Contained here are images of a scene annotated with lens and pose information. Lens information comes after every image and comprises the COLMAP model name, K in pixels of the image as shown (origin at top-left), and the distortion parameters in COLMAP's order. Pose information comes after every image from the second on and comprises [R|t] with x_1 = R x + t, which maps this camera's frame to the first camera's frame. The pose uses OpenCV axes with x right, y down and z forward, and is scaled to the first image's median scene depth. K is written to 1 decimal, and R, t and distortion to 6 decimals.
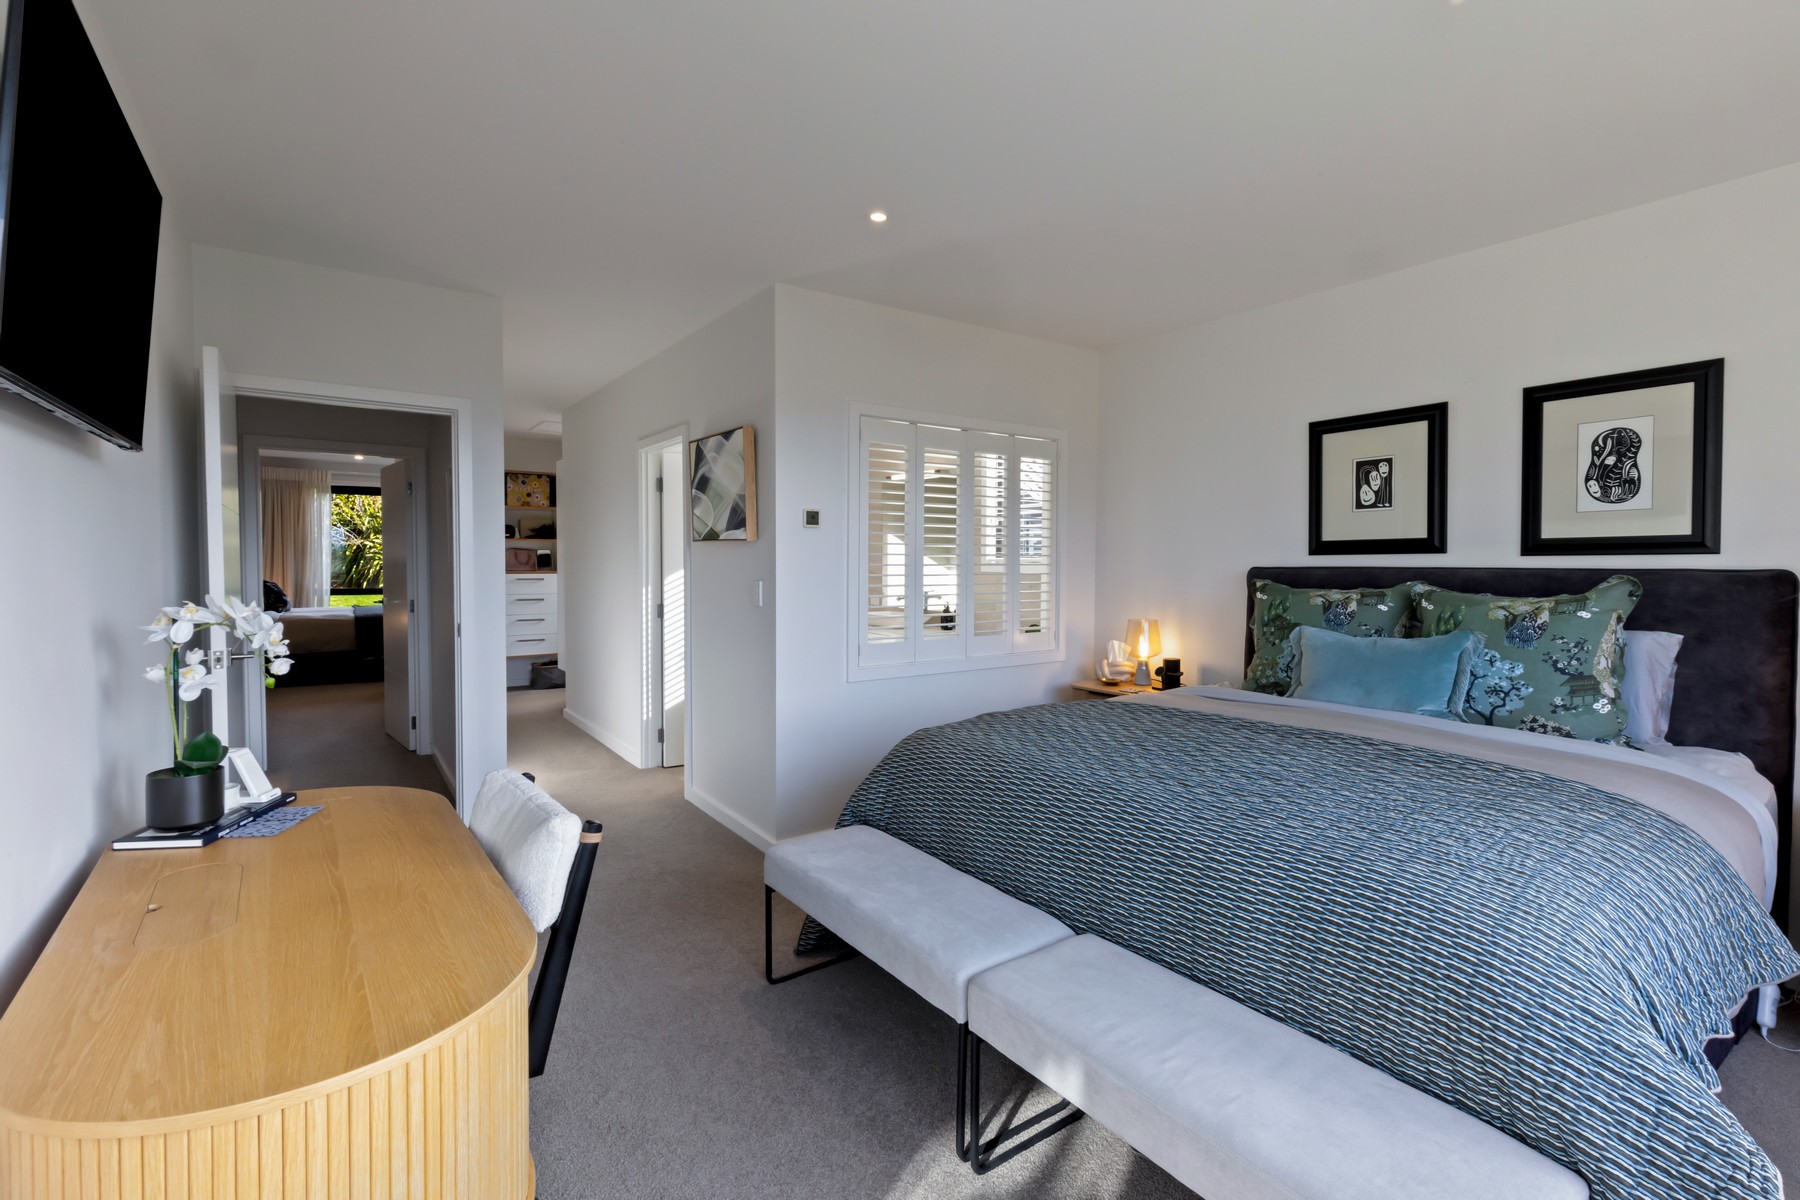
lens RADIAL K [[816.0, 0, 905.5], [0, 816.0, 583.3], [0, 0, 1]] dist [-0.020834, 0.005945]
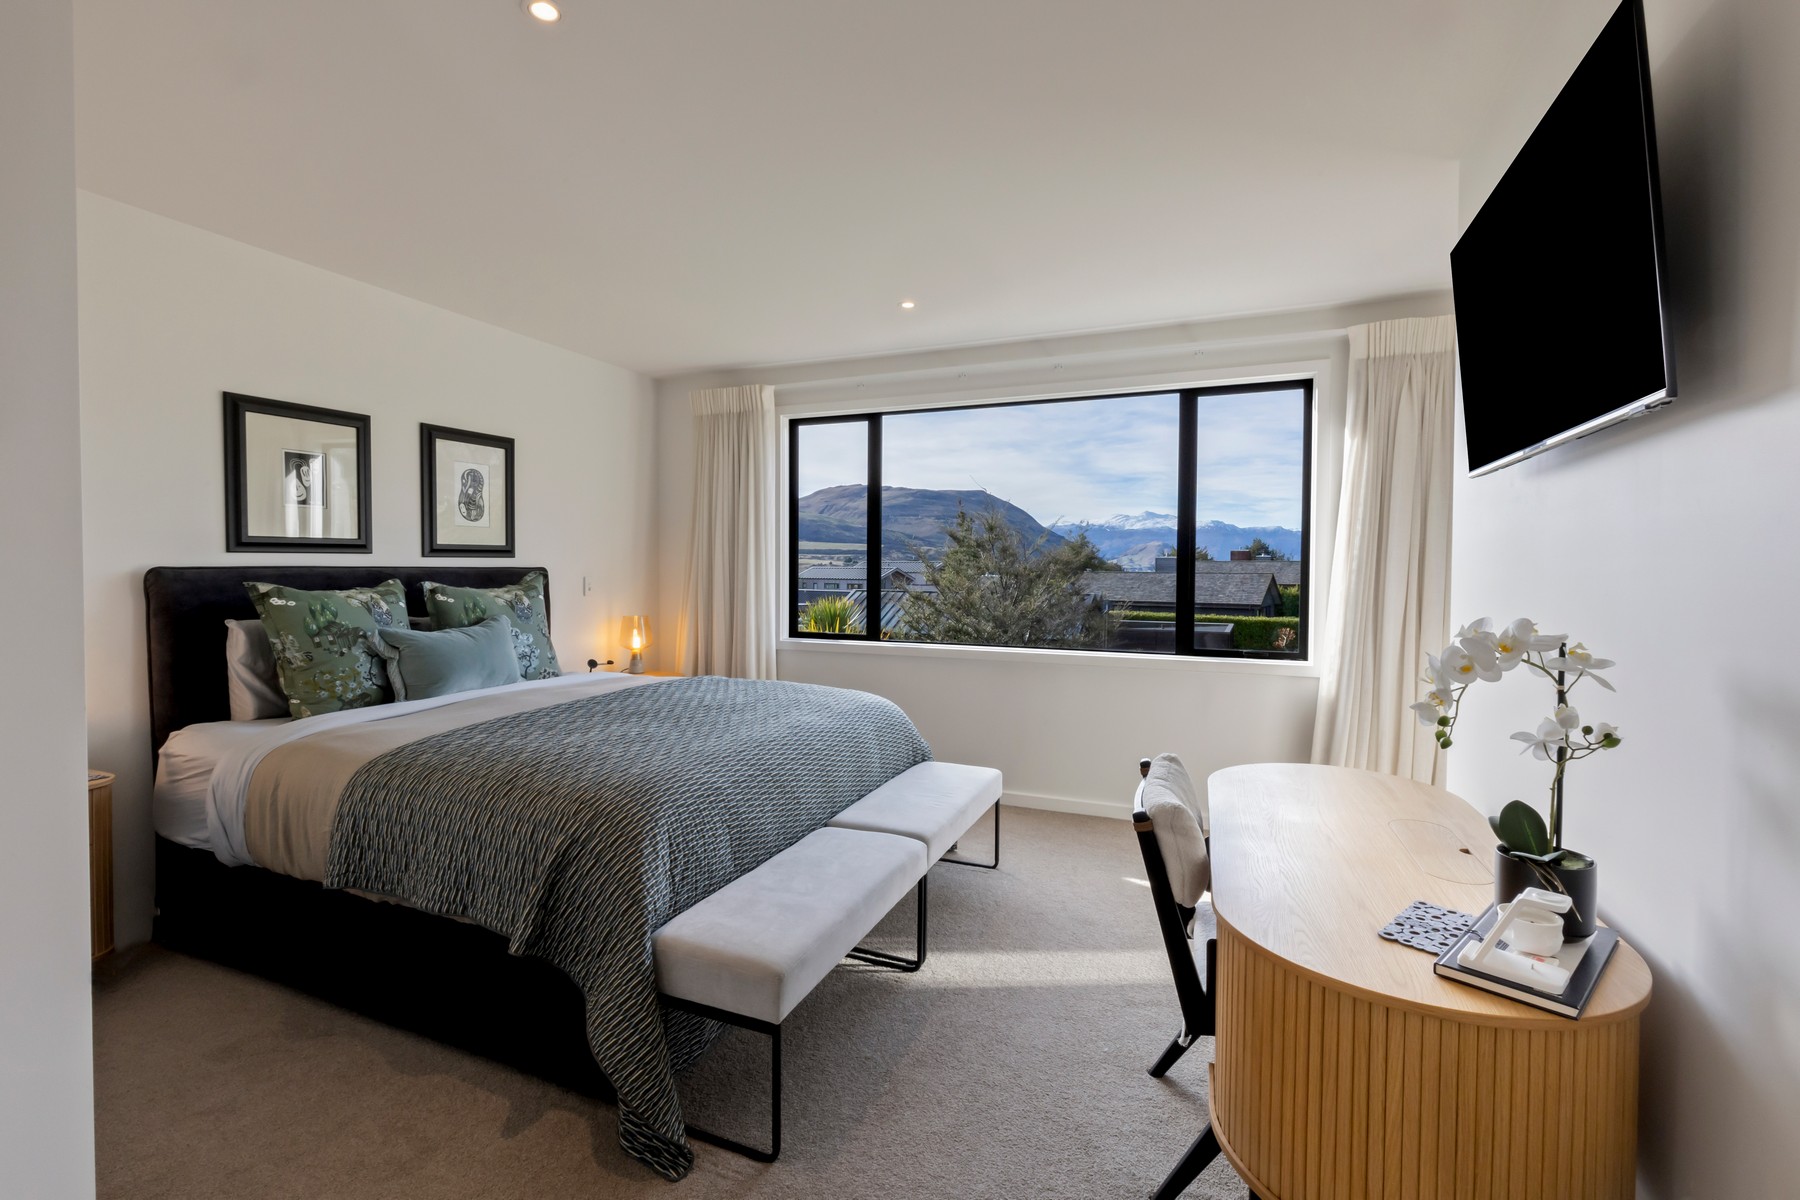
lens RADIAL K [[816.0, 0, 898.4], [0, 816.0, 588.7], [0, 0, 1]] dist [-0.020834, 0.005945]
pose [[-0.549376, -0.038058, 0.834708, -0.740520], [0.001982, 0.998900, 0.046848, -0.044590], [-0.835573, 0.027392, -0.548697, 1.143632]]
